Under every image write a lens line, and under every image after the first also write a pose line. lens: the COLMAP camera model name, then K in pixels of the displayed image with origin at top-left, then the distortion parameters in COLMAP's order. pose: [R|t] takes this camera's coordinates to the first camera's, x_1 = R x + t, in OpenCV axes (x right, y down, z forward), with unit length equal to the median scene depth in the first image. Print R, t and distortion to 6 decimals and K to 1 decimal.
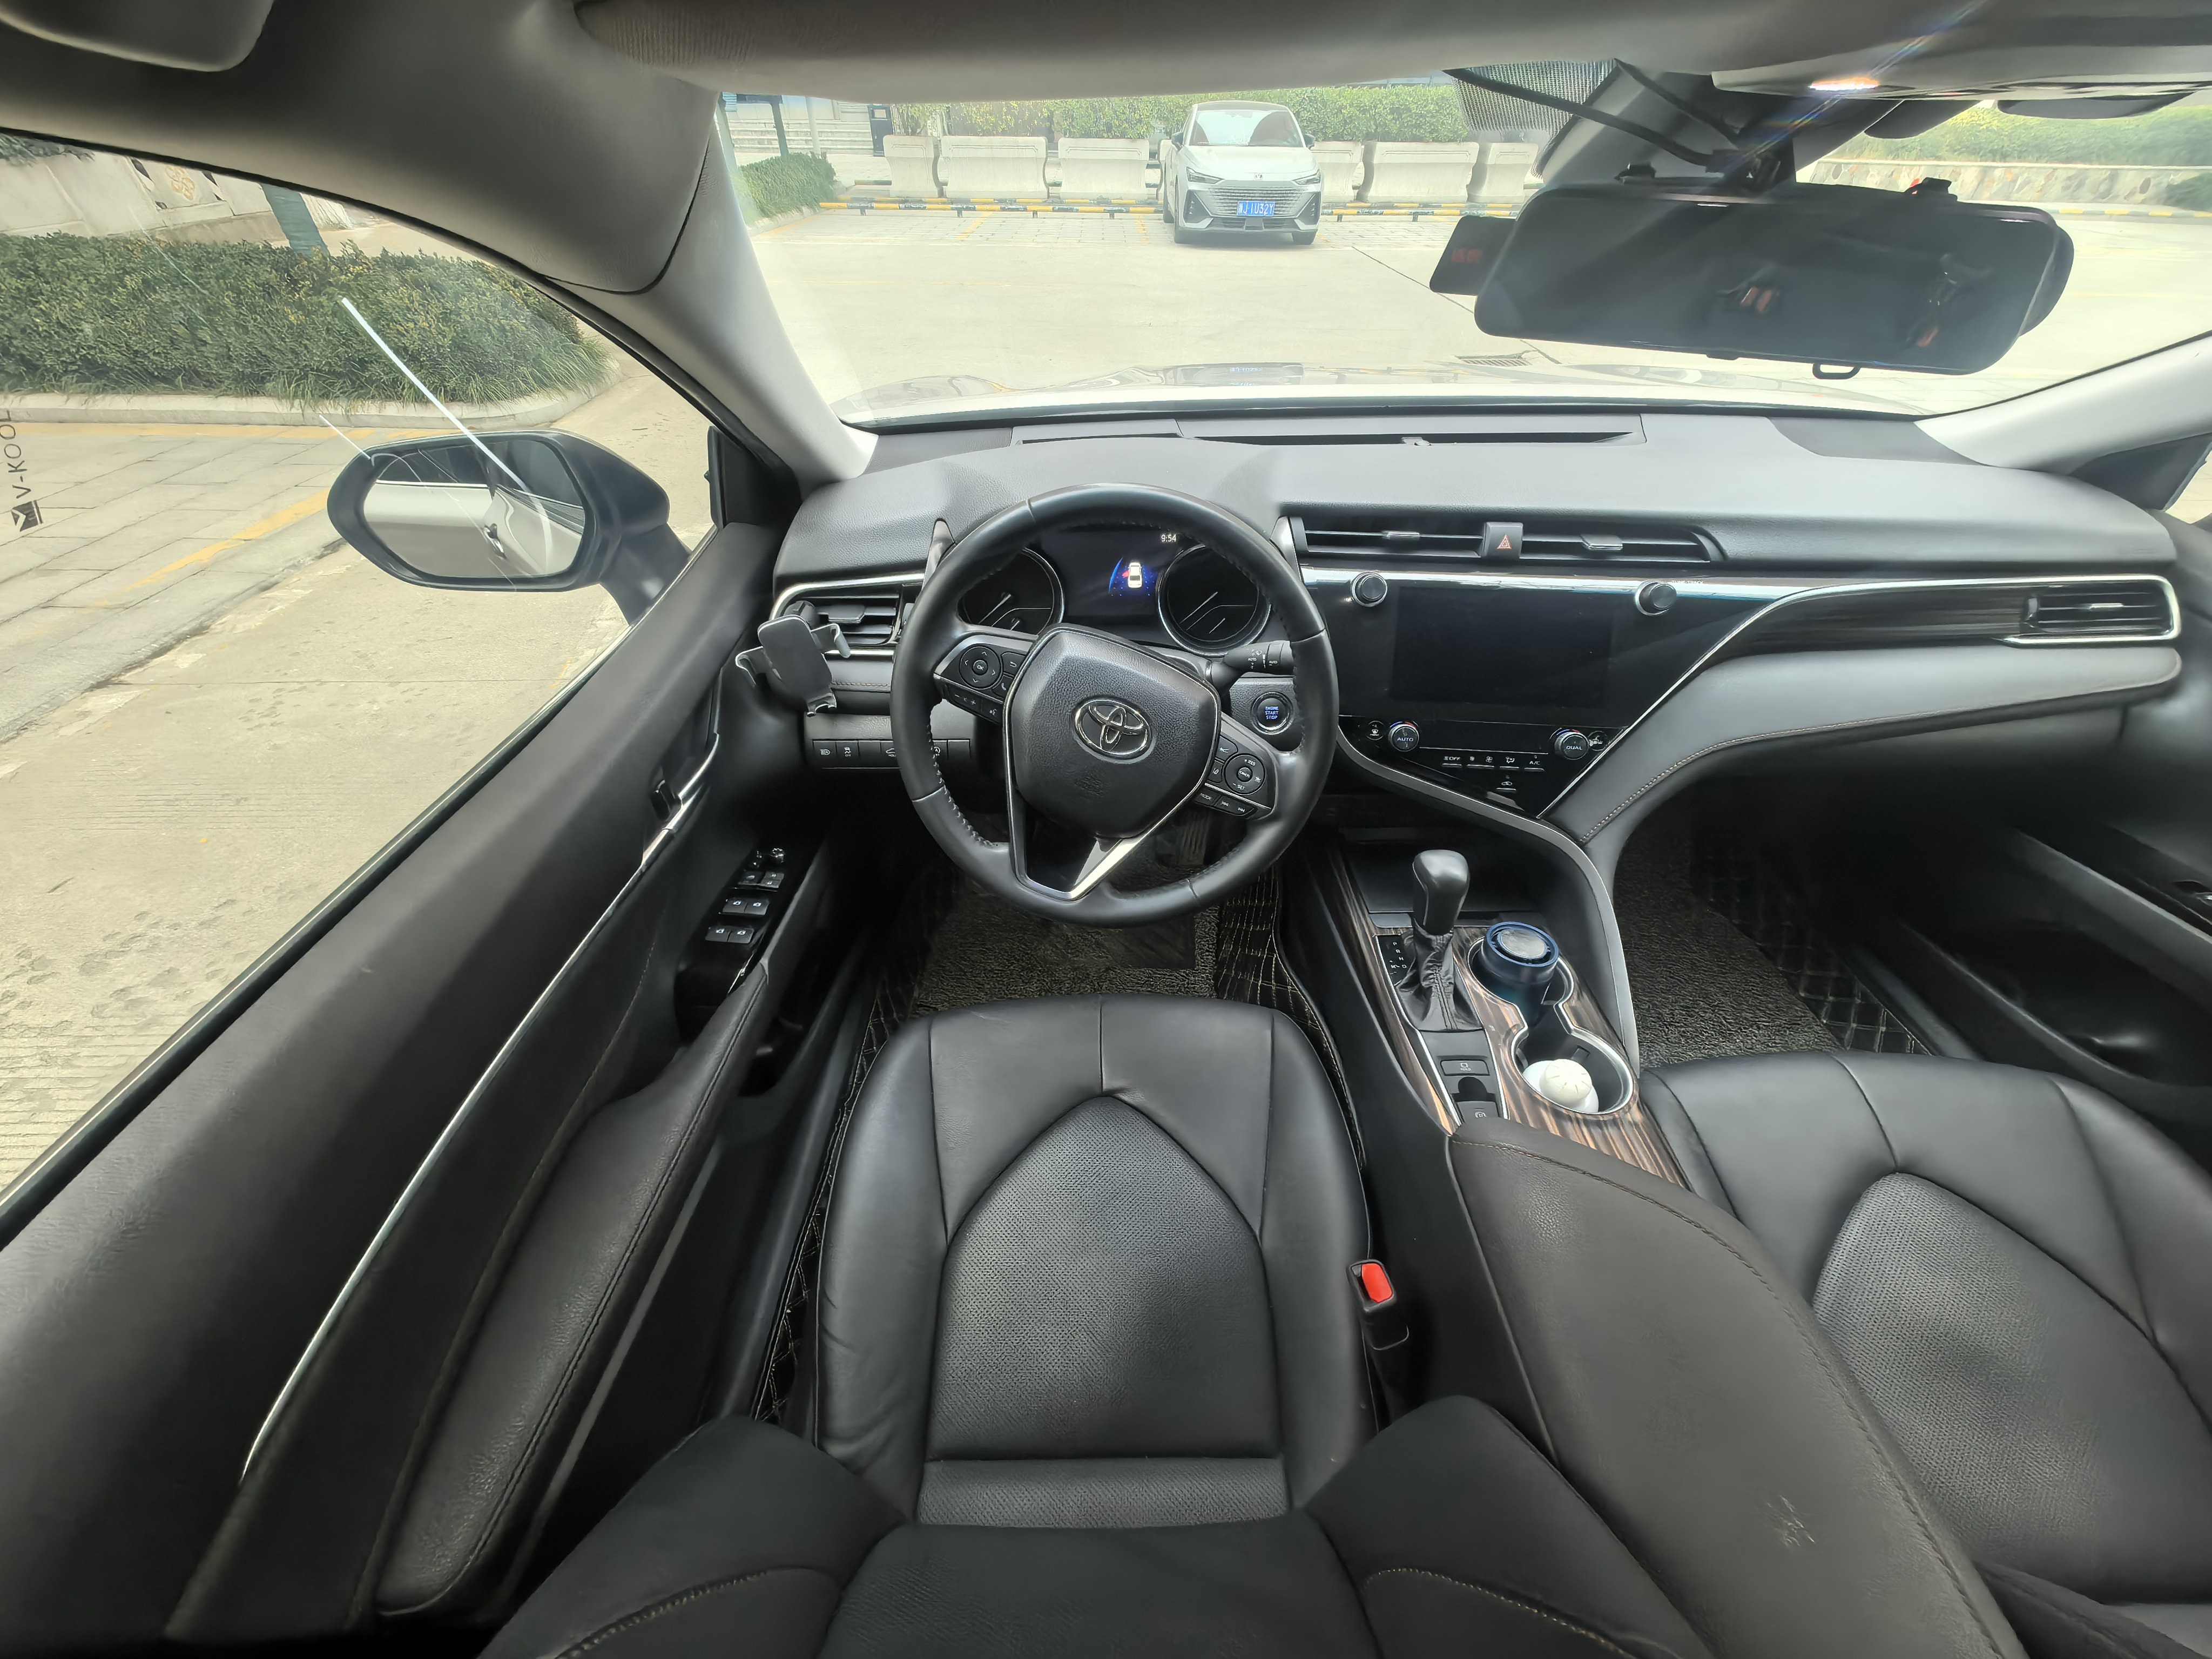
lens RADIAL K [[862.4, 0, 1110.9], [0, 862.4, 839.6], [0, 0, 1]] dist [0.016255, -0.005122]
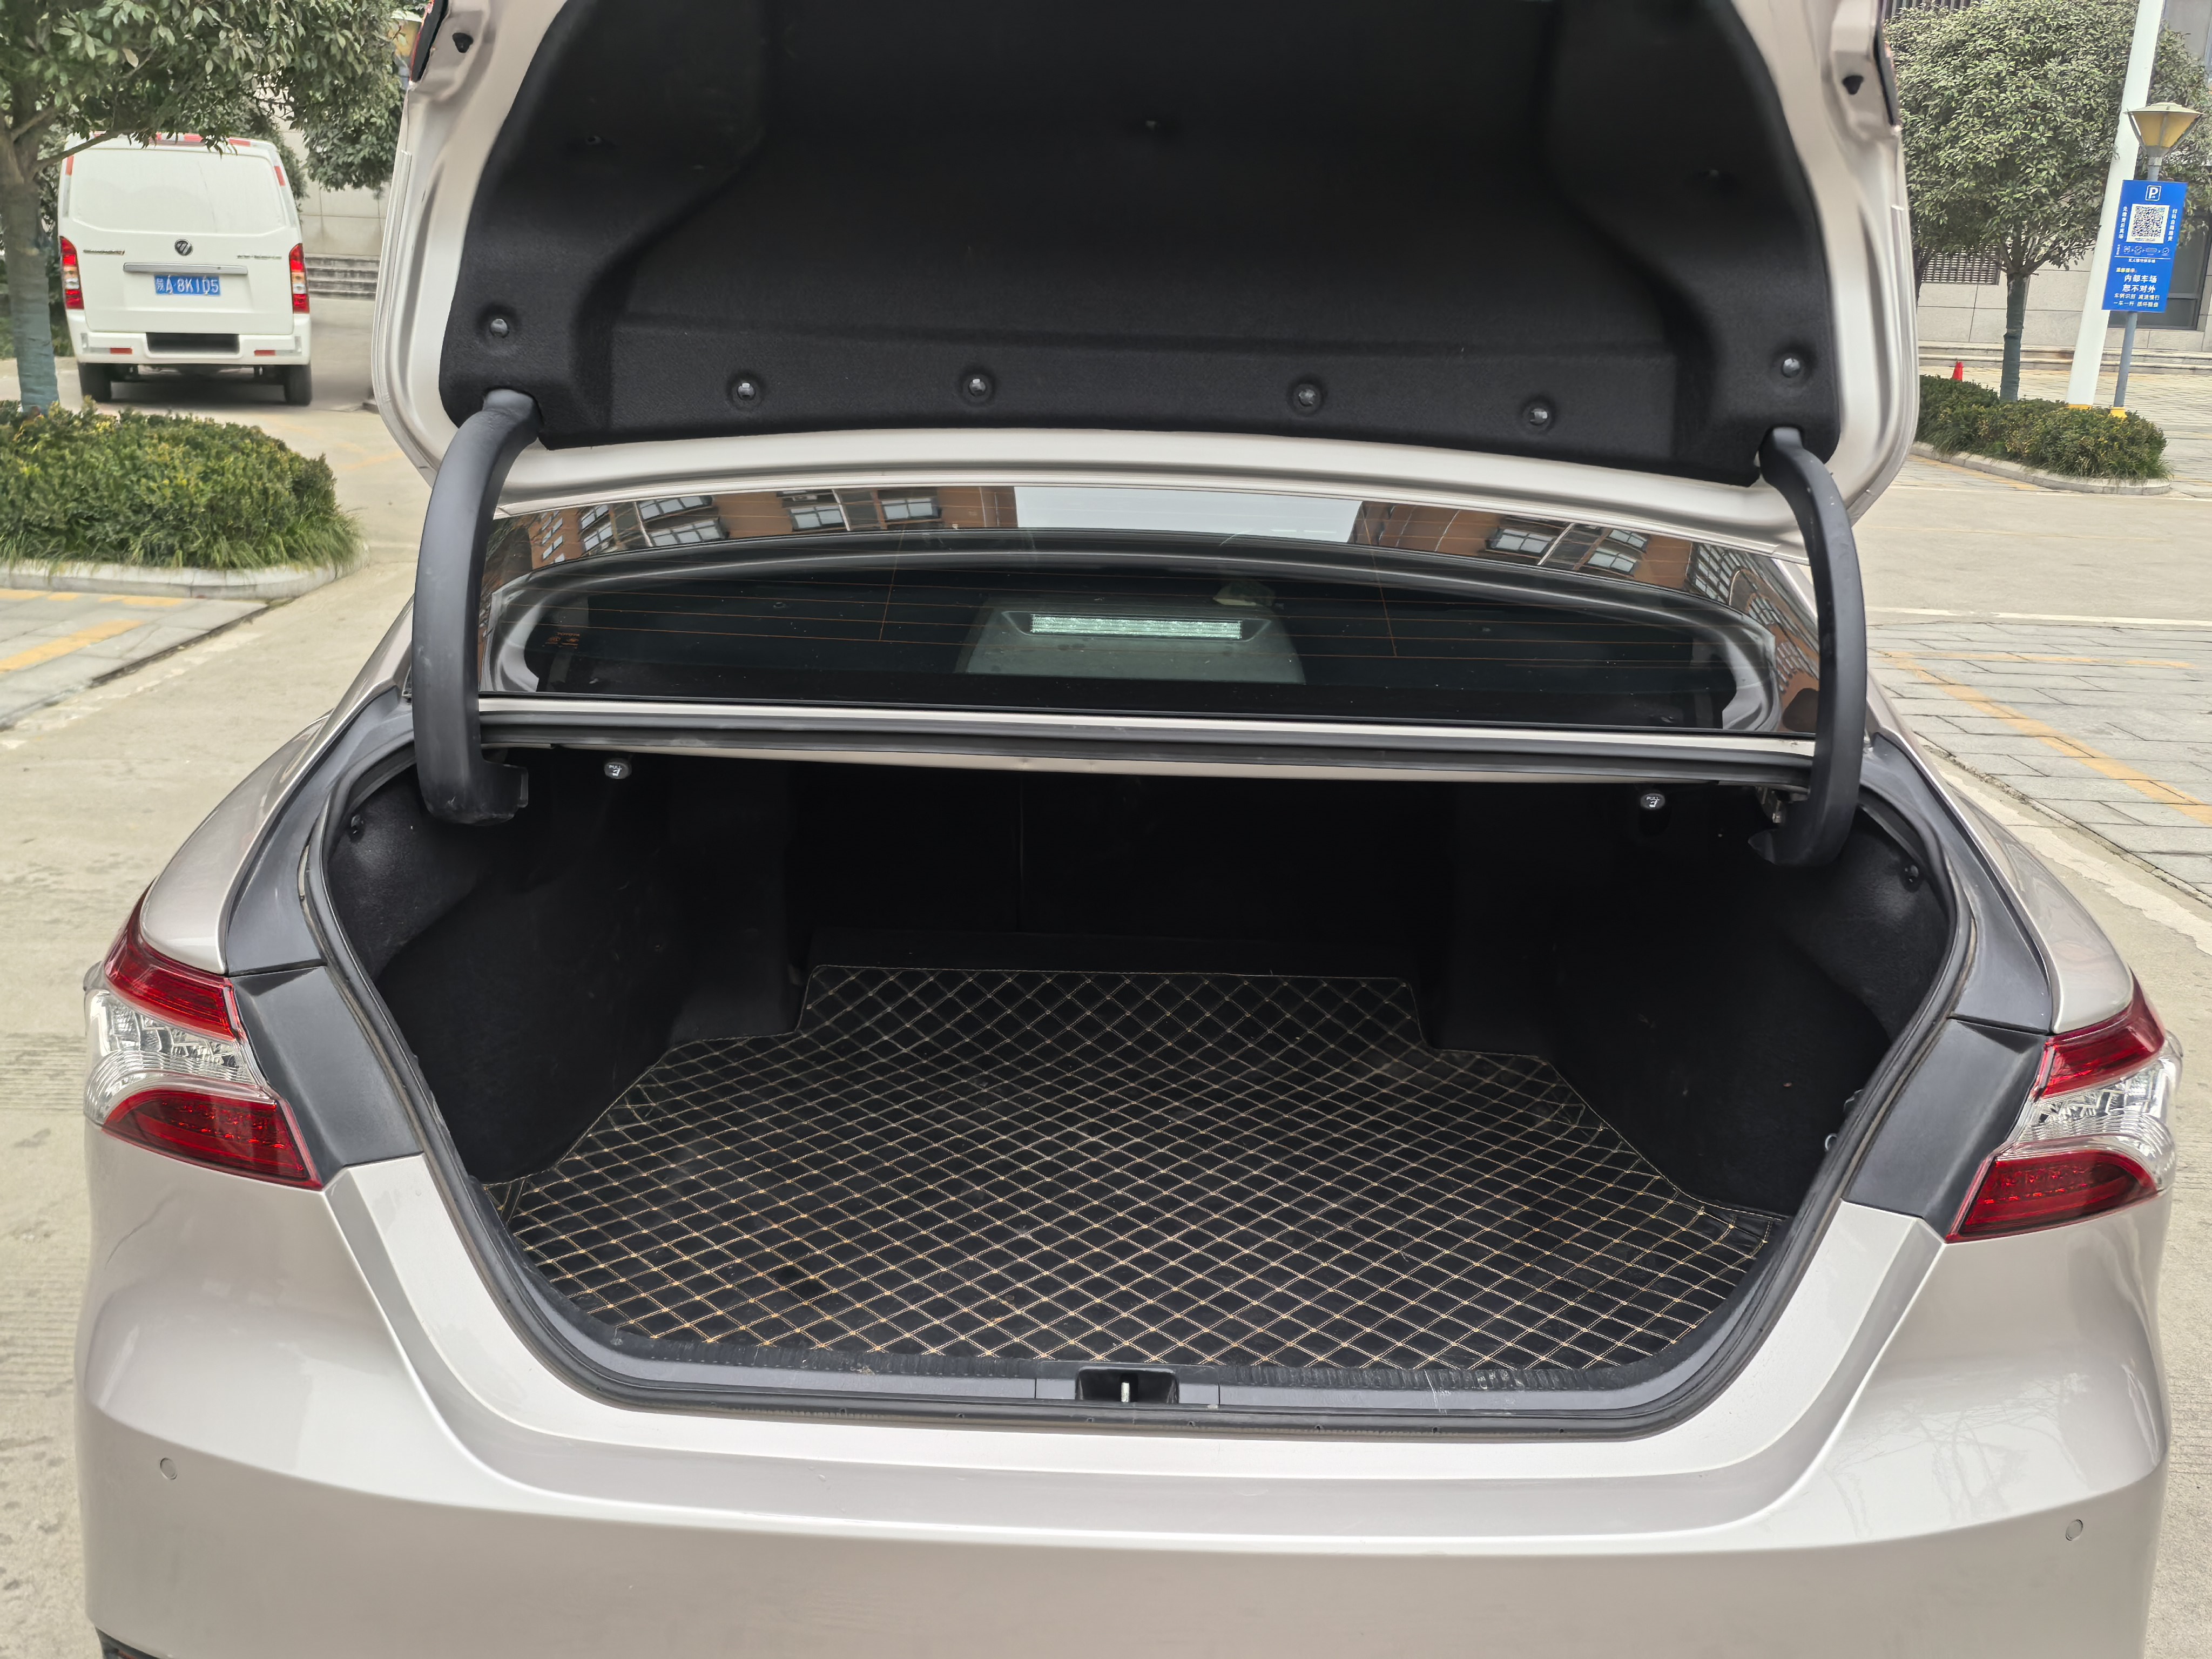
lens RADIAL K [[2074.0, 0, 1077.7], [0, 2074.0, 824.5], [0, 0, 1]] dist [0.017738, 0.000000]
pose [[0.999302, 0.036191, -0.009256, 0.023985], [-0.036760, 0.908646, -0.415946, 0.146925], [-0.006643, 0.415996, 0.909342, -0.196930]]
